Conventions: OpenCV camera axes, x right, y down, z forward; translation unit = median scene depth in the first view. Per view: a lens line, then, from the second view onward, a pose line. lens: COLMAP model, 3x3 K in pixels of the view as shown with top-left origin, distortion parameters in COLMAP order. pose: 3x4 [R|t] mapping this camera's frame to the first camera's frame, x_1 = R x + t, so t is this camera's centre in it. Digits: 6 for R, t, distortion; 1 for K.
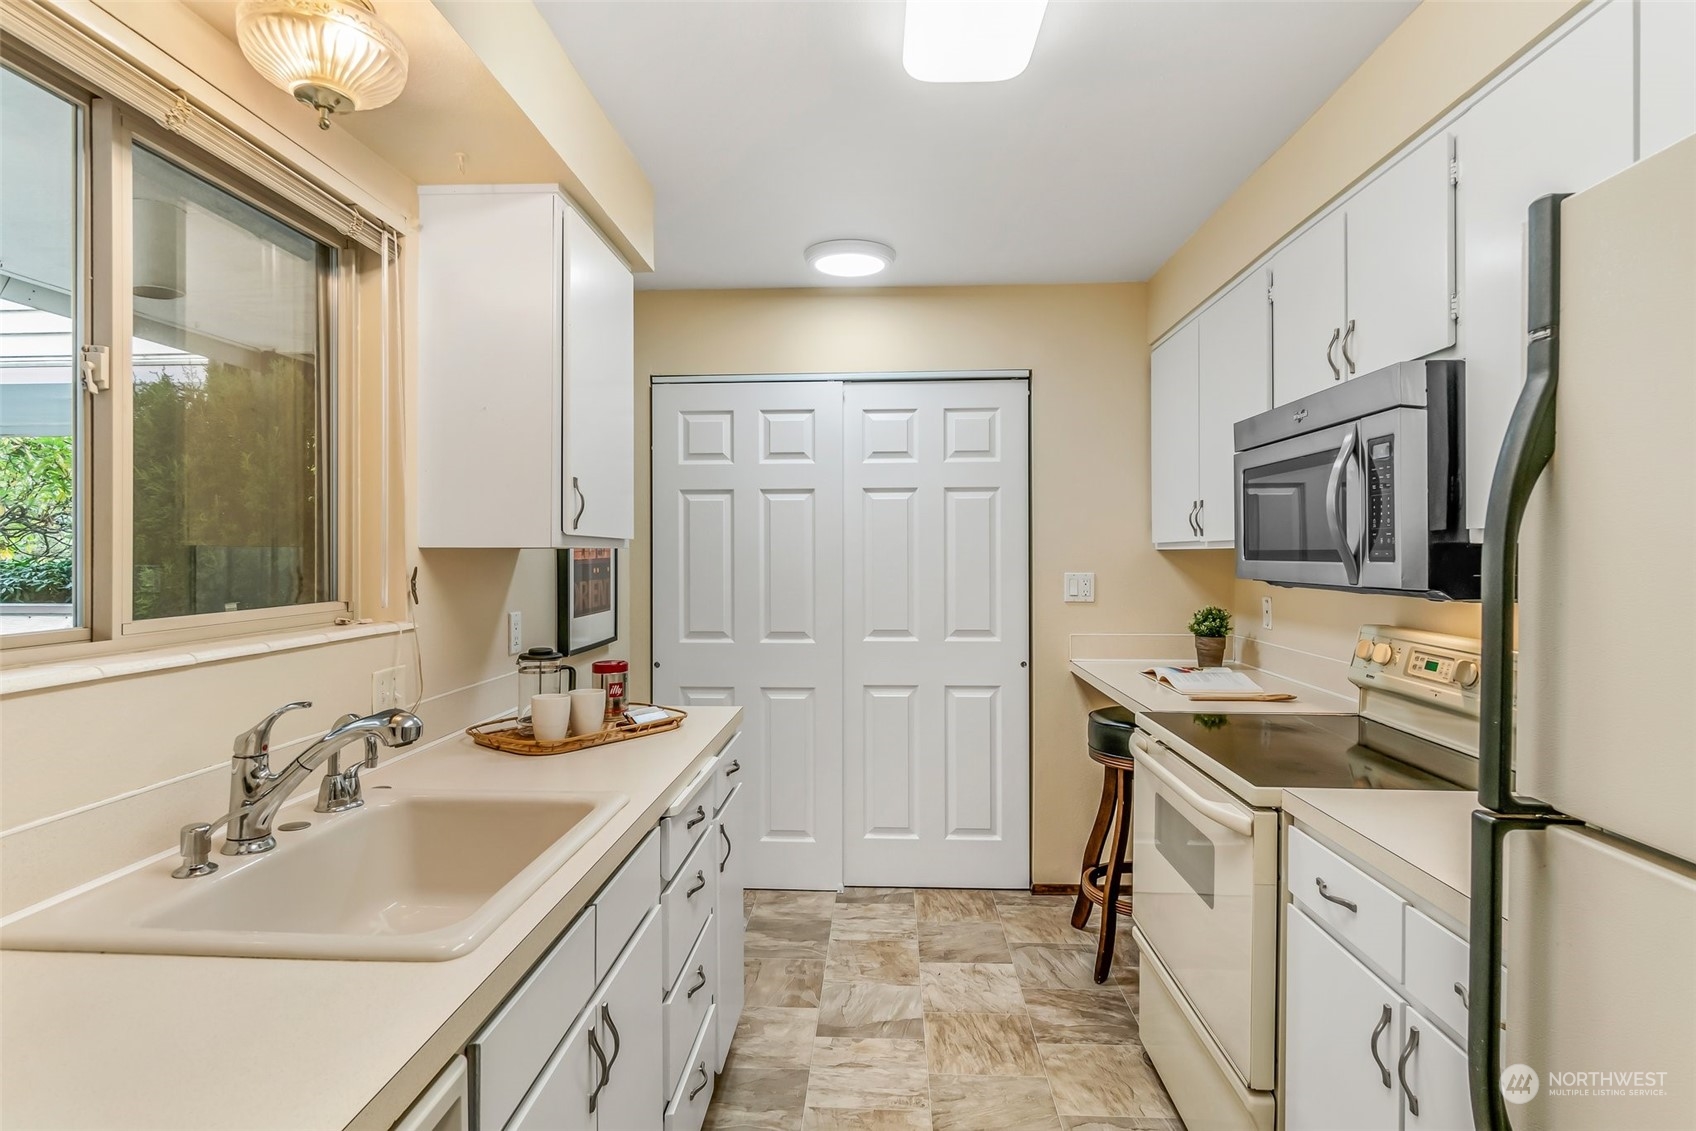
lens RADIAL K [[874.1, 0, 845.2], [0, 874.1, 554.6], [0, 0, 1]] dist [0.000740, -0.000011]
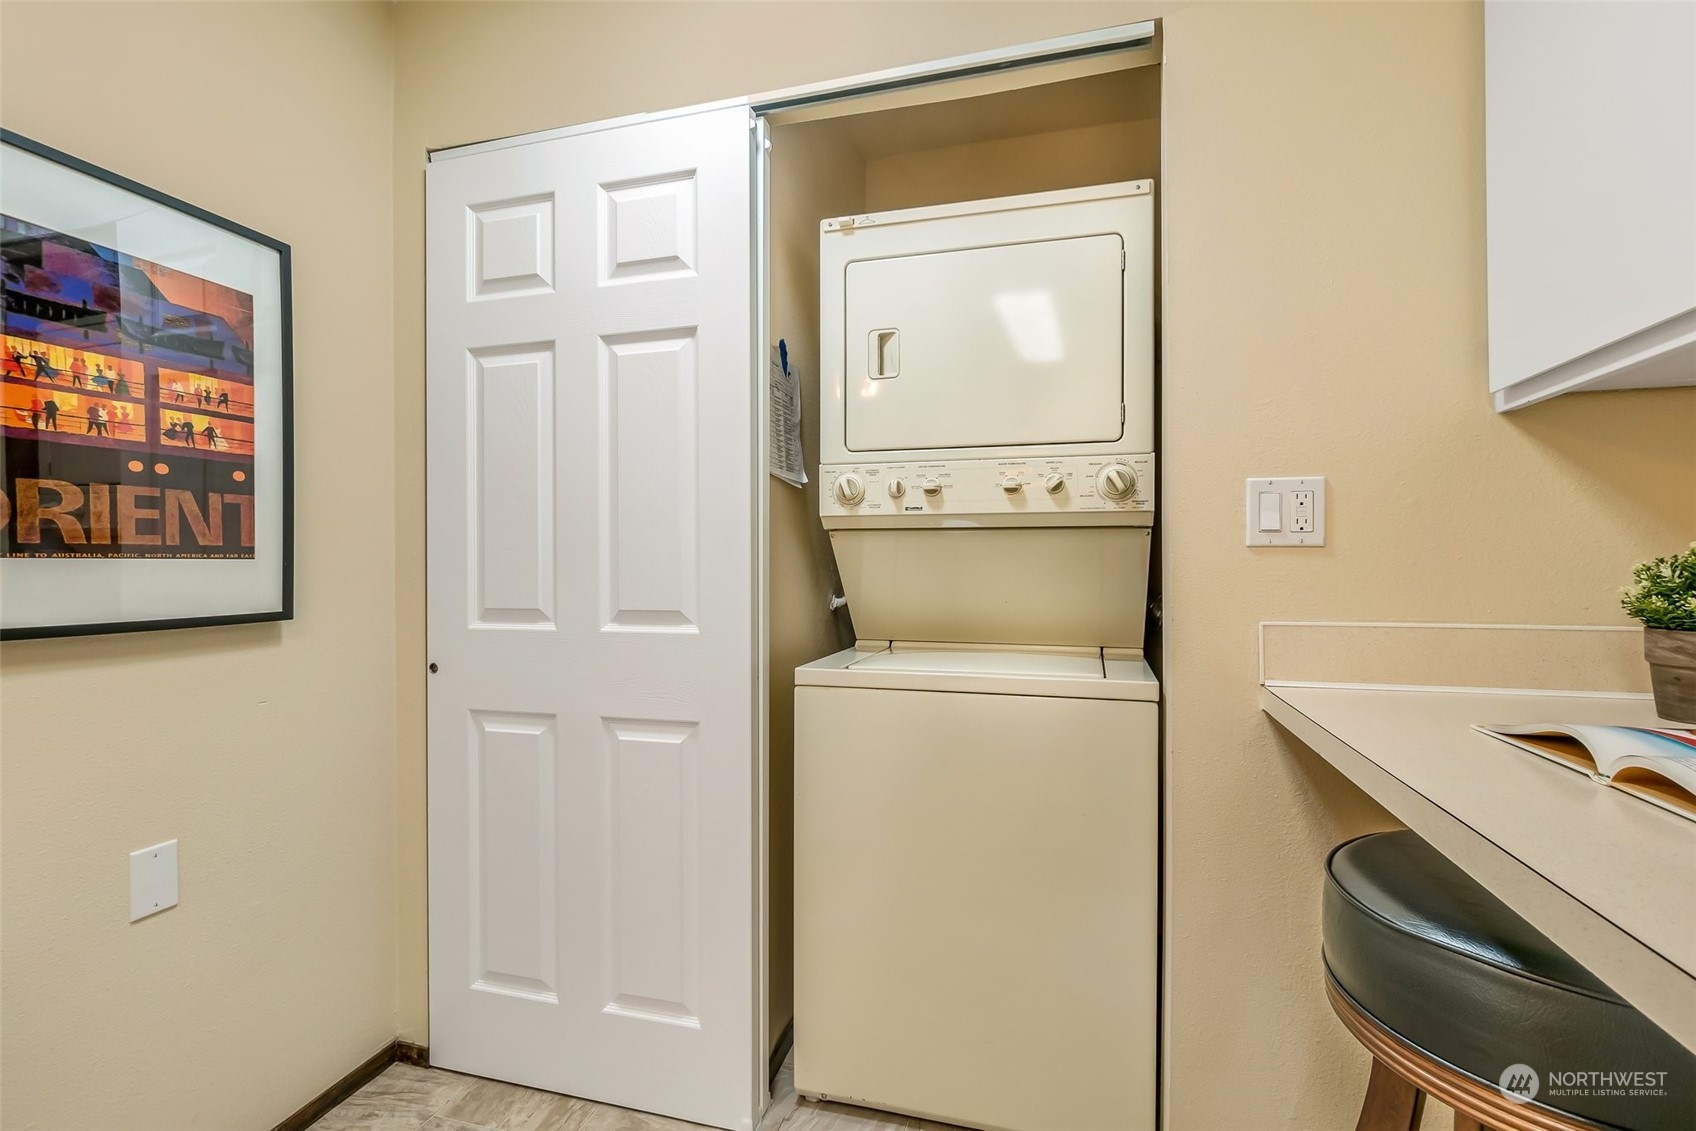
lens RADIAL K [[737.1, 0, 853.3], [0, 737.1, 570.8], [0, 0, 1]] dist [-0.002760, -0.000087]
pose [[0.967161, -0.005878, -0.254098, 0.159328], [0.005948, 0.999982, -0.000493, 0.066170], [0.254096, -0.001034, 0.967178, 0.614330]]
